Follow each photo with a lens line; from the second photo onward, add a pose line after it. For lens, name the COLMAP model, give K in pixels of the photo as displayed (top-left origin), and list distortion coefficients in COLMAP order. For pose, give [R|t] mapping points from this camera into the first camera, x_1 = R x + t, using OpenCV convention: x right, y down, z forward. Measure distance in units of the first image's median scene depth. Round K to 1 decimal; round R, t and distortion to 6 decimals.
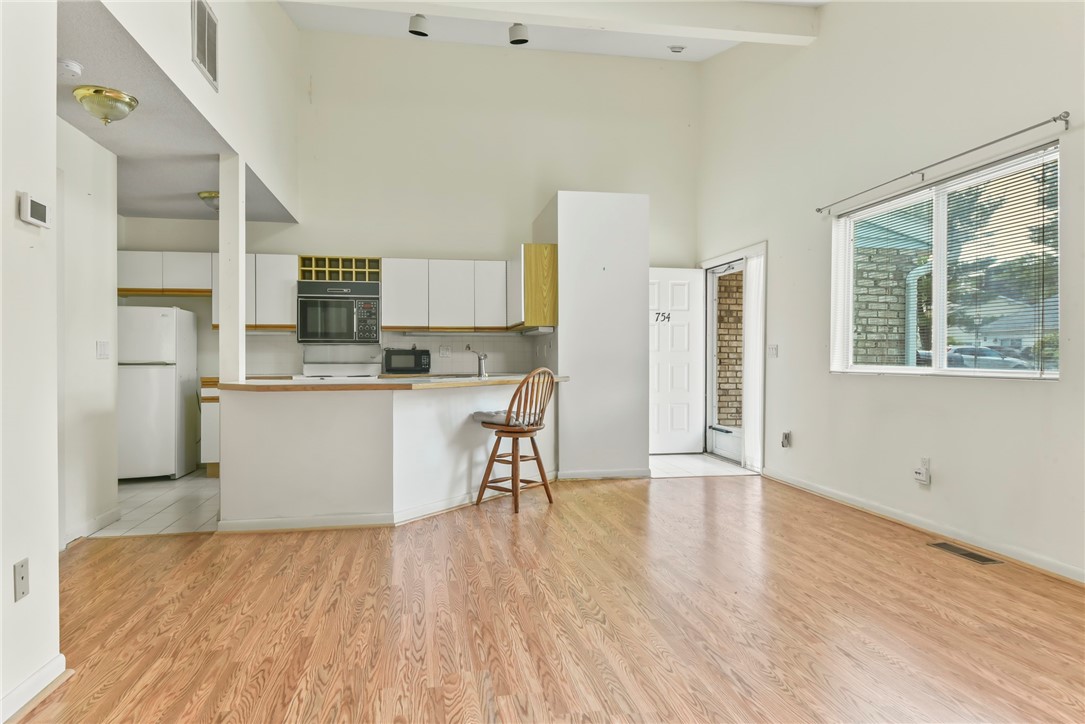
lens RADIAL K [[648.5, 0, 542.4], [0, 648.5, 358.4], [0, 0, 1]] dist [0.032146, -0.000534]
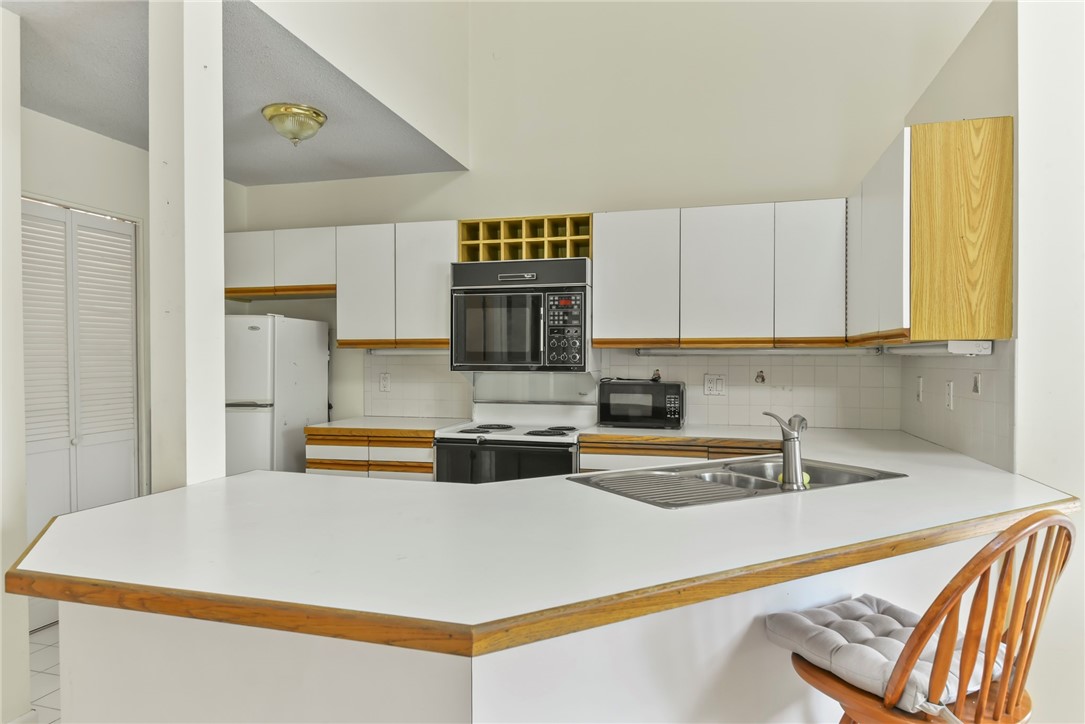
lens RADIAL K [[648.5, 0, 542.4], [0, 648.5, 358.4], [0, 0, 1]] dist [0.032146, -0.000534]
pose [[0.899344, 0.005246, -0.437211, -0.048700], [-0.005270, 0.999985, 0.001158, -0.034562], [0.437210, 0.001263, 0.899358, 0.501928]]
